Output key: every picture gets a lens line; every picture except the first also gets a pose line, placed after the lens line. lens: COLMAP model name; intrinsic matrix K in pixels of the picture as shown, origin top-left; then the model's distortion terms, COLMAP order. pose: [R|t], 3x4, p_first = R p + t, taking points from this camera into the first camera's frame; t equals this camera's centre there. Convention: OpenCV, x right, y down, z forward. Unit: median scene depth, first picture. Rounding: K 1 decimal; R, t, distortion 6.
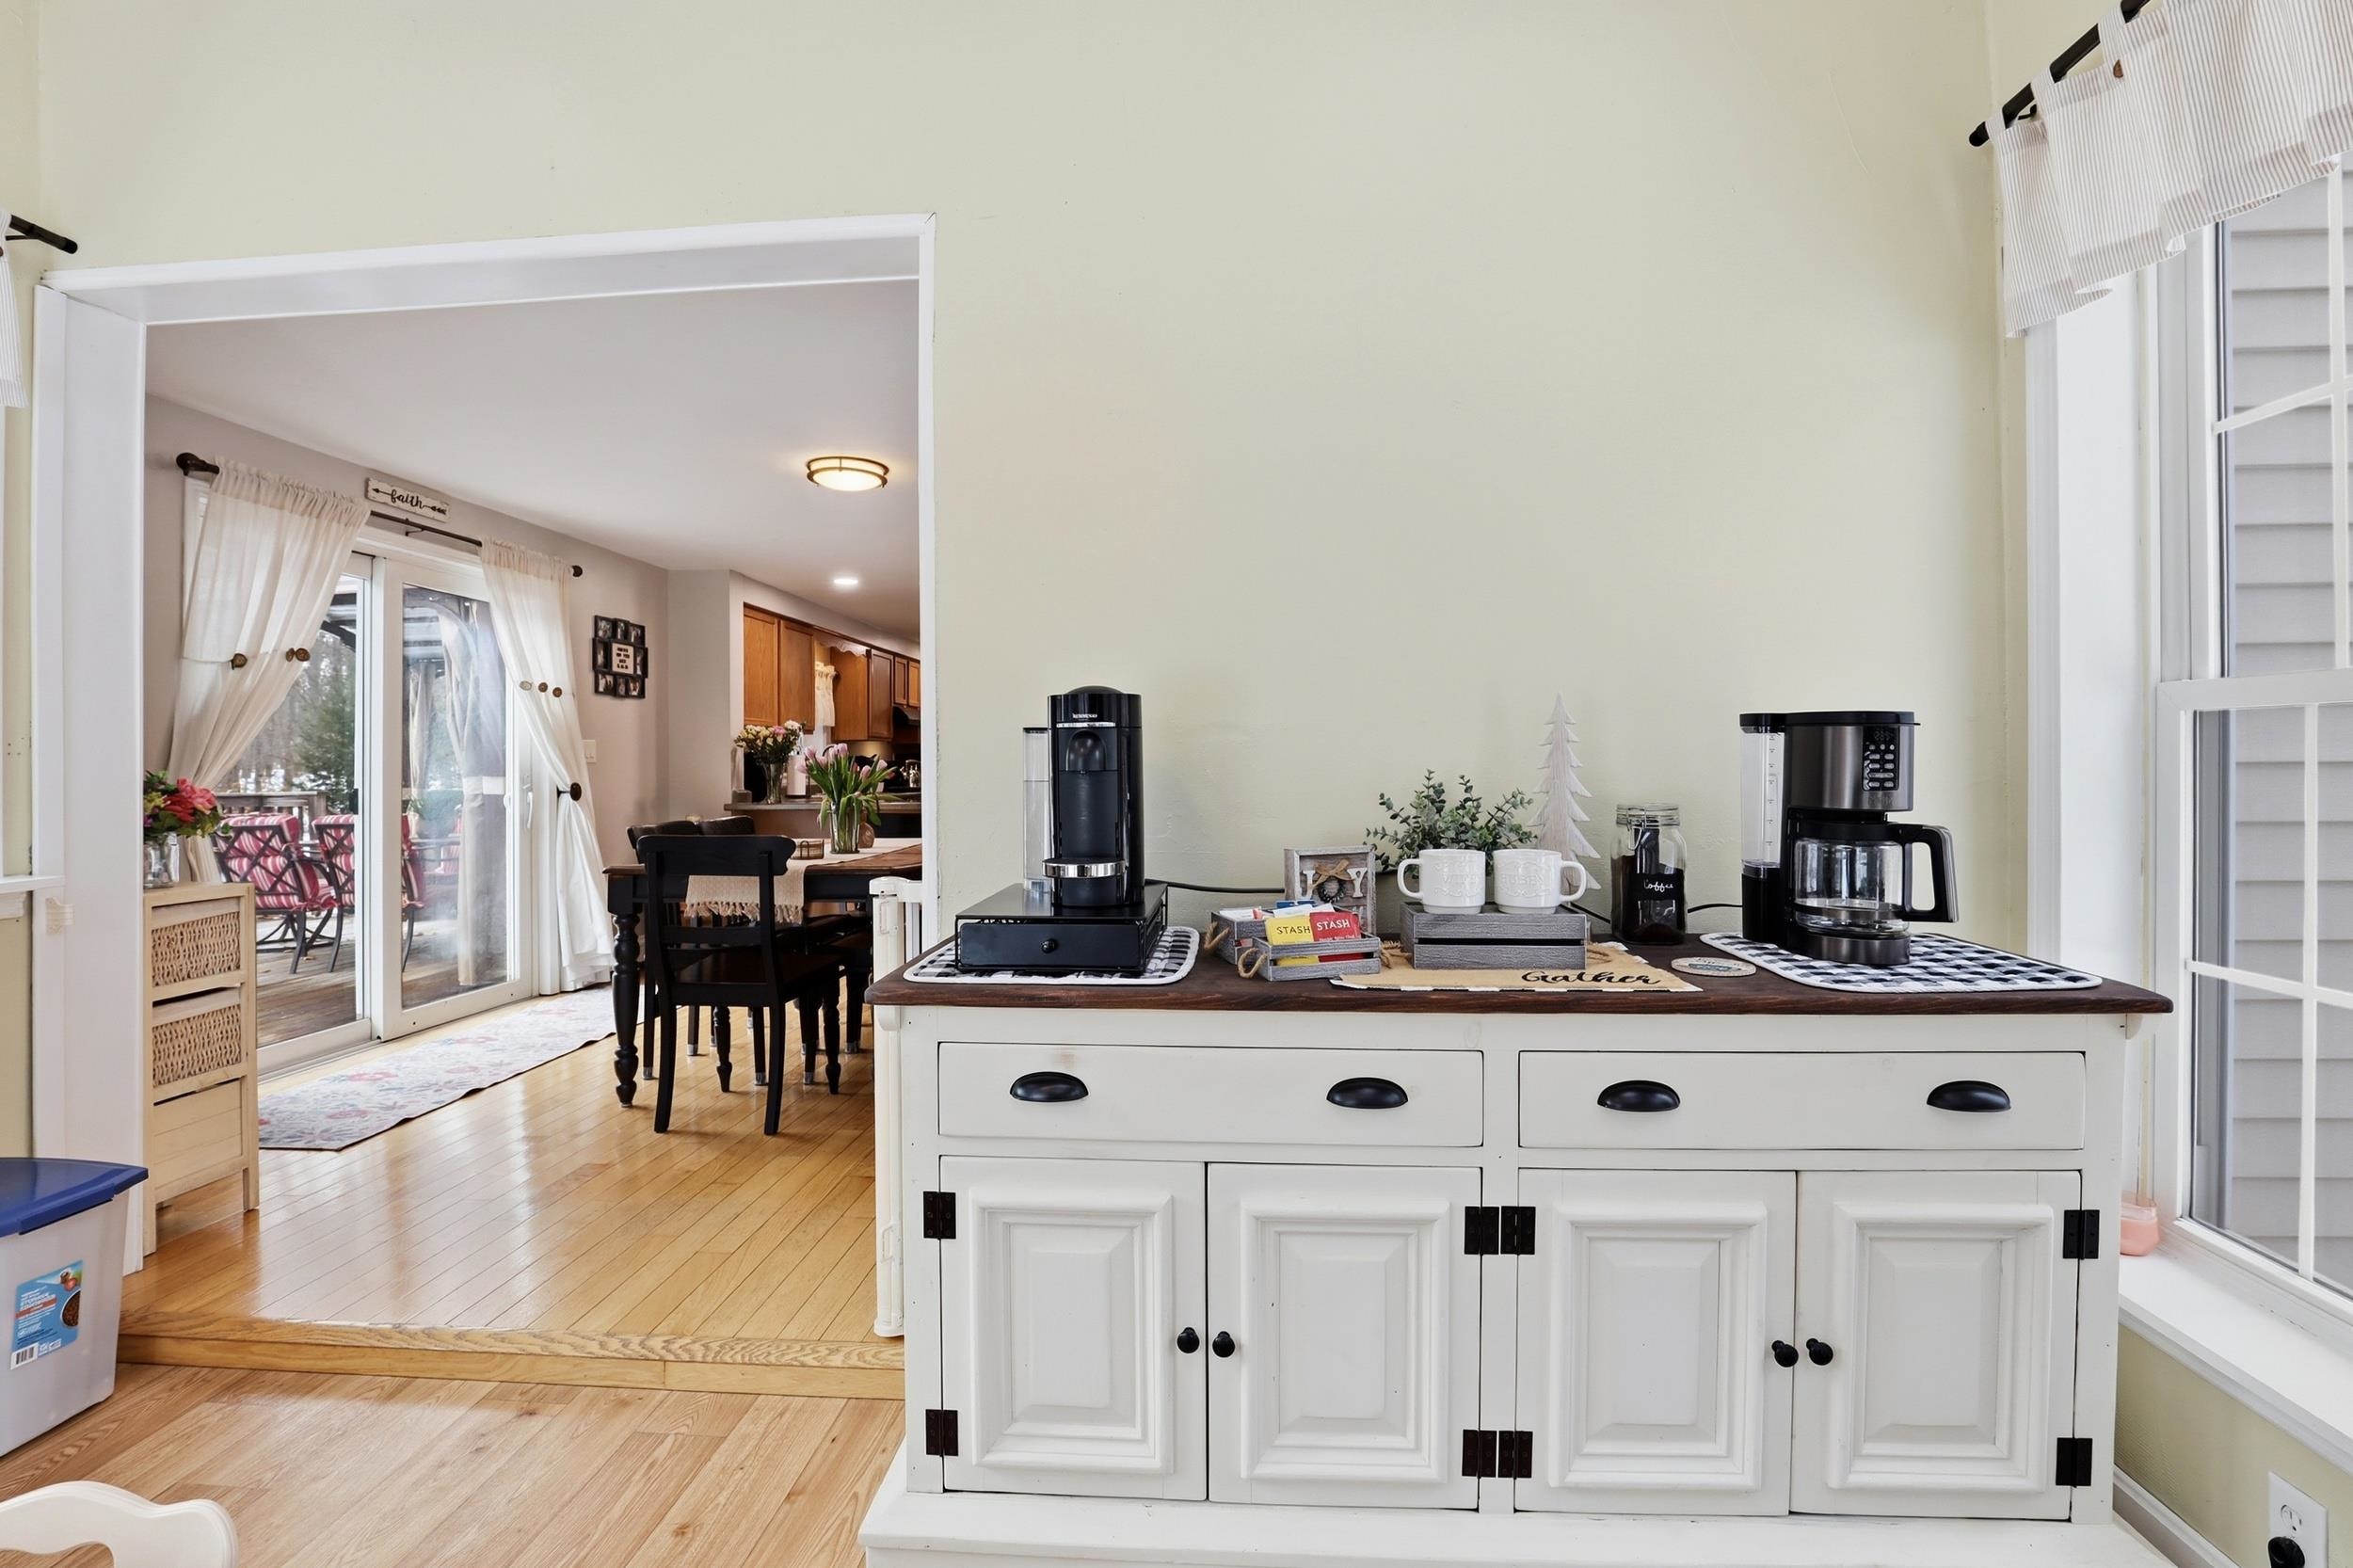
lens RADIAL K [[1083.4, 0, 1172.8], [0, 1083.4, 772.0], [0, 0, 1]] dist [-0.037636, 0.005942]
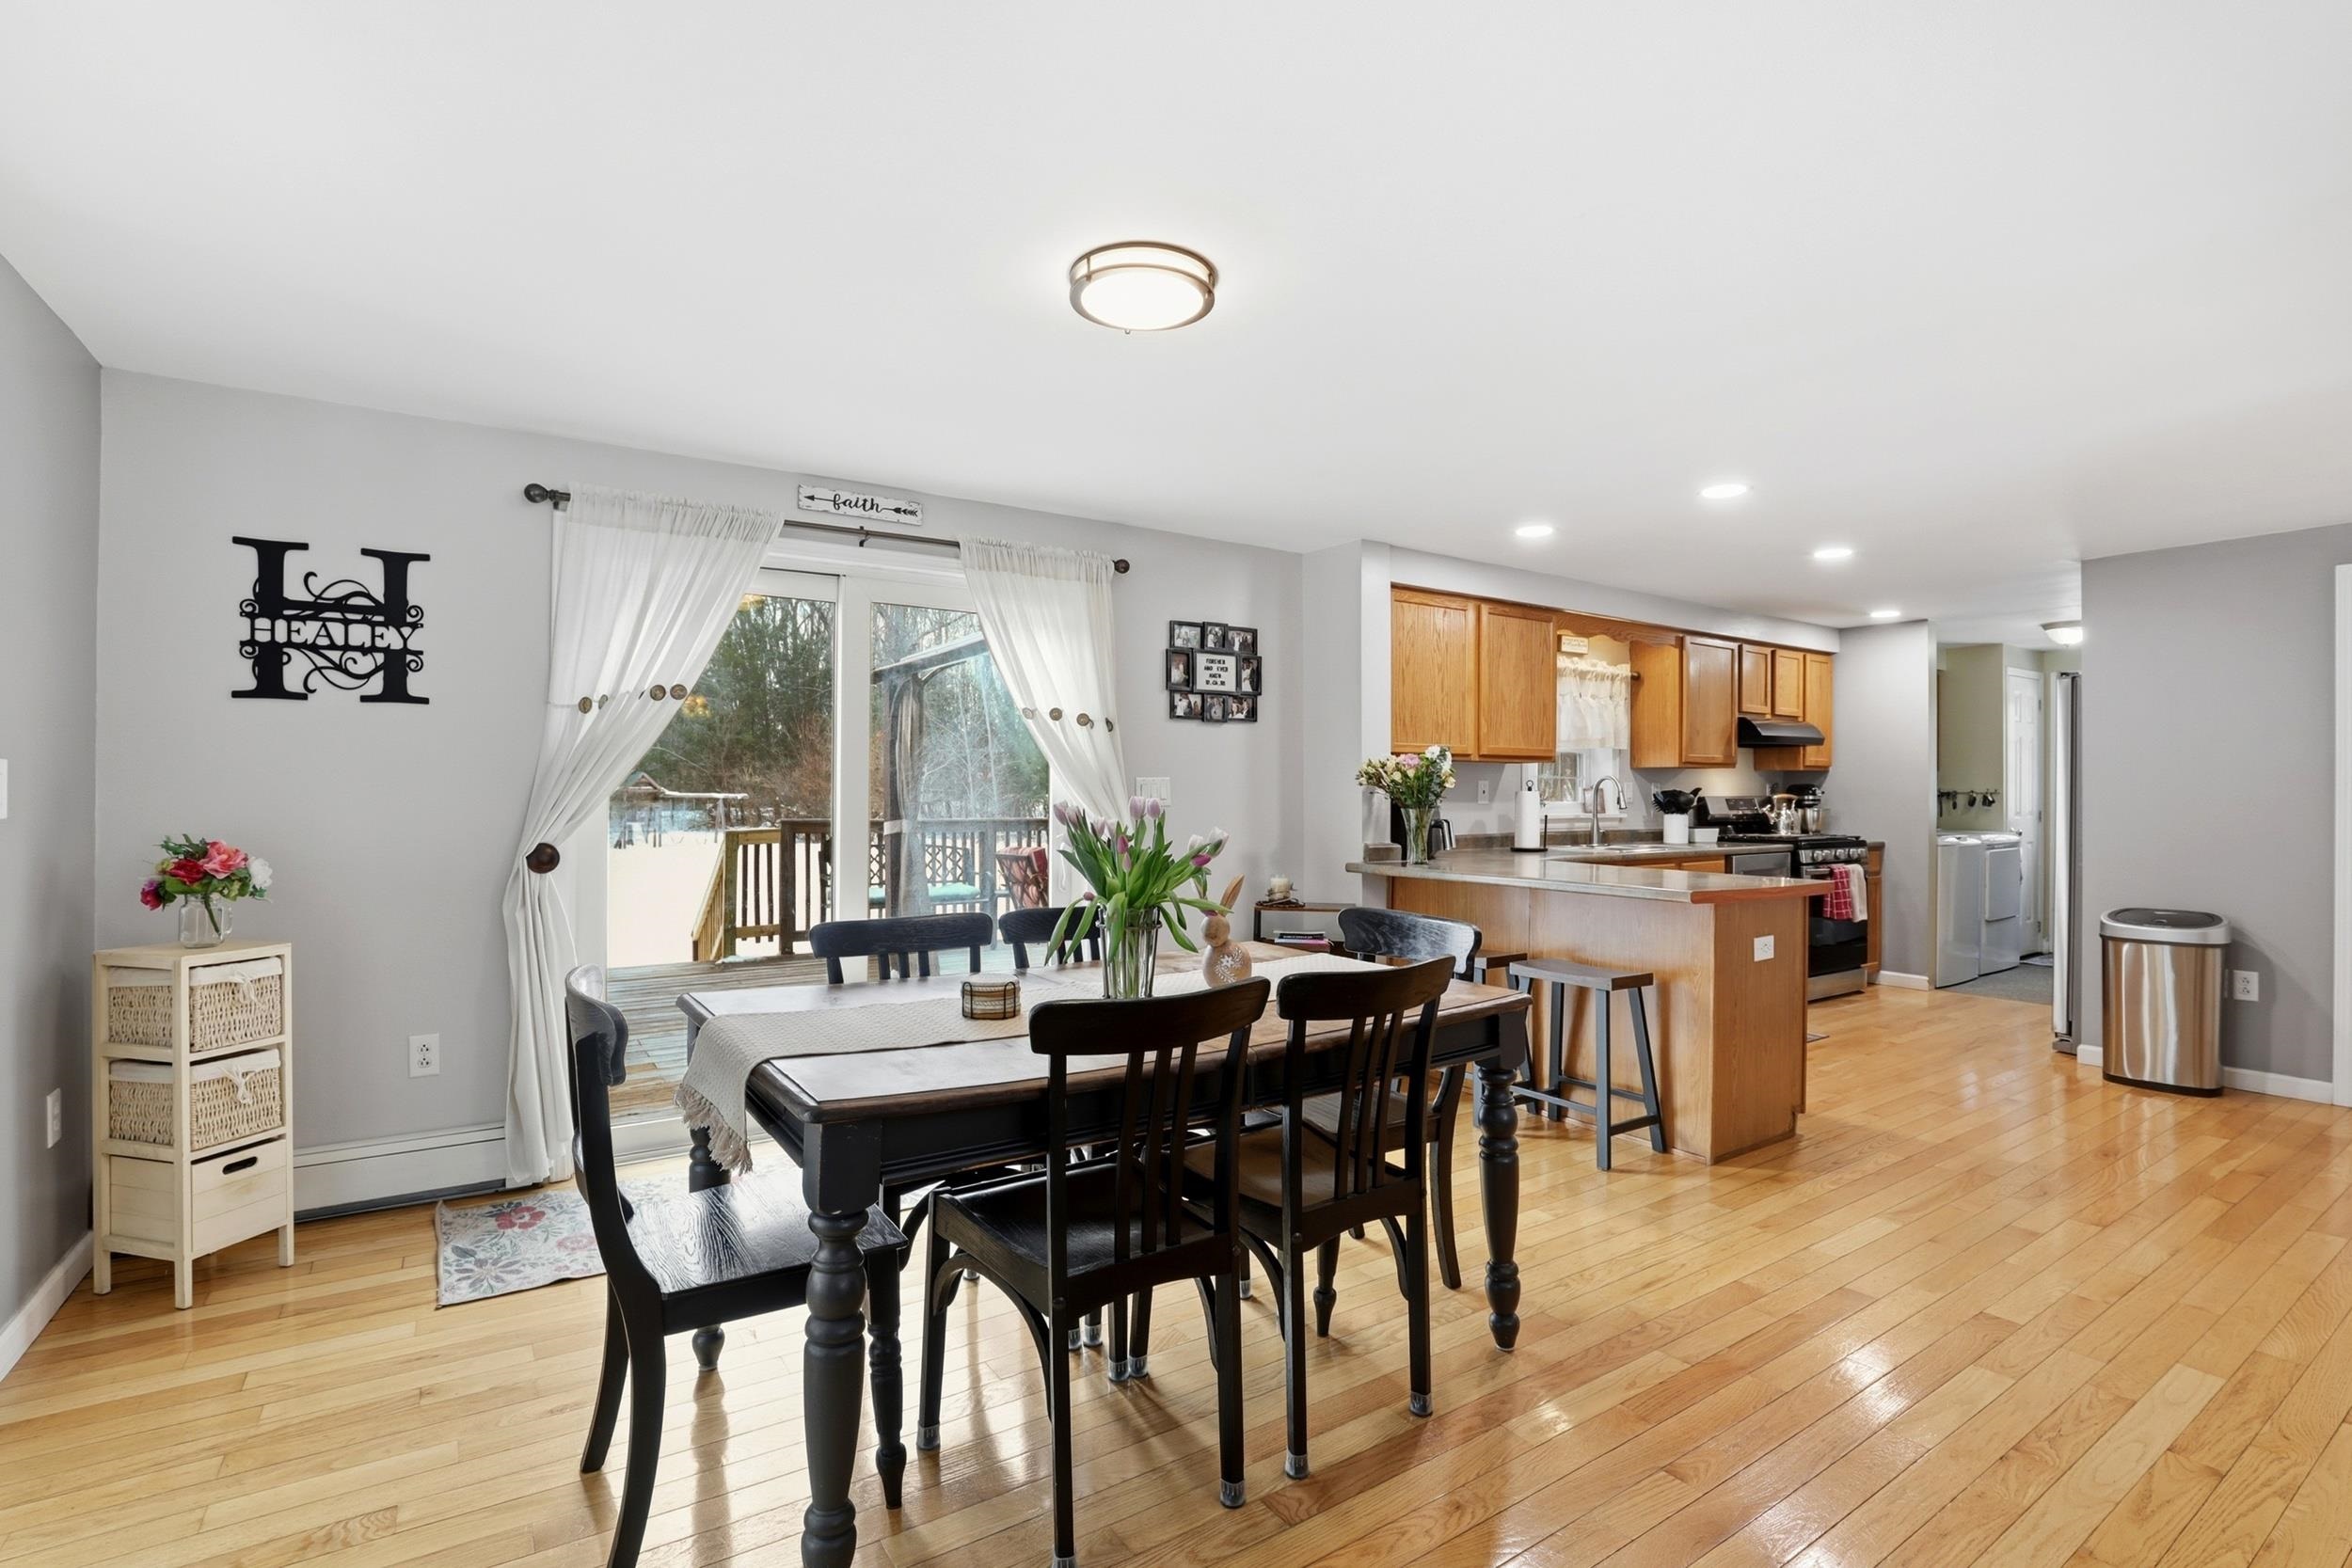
lens RADIAL K [[1094.2, 0, 1184.9], [0, 1094.2, 794.7], [0, 0, 1]] dist [-0.033827, 0.006927]
pose [[0.625014, 0.010736, -0.780539, 0.099383], [-0.007517, 0.999942, 0.007735, -0.022694], [0.780577, 0.001033, 0.625059, 0.489918]]
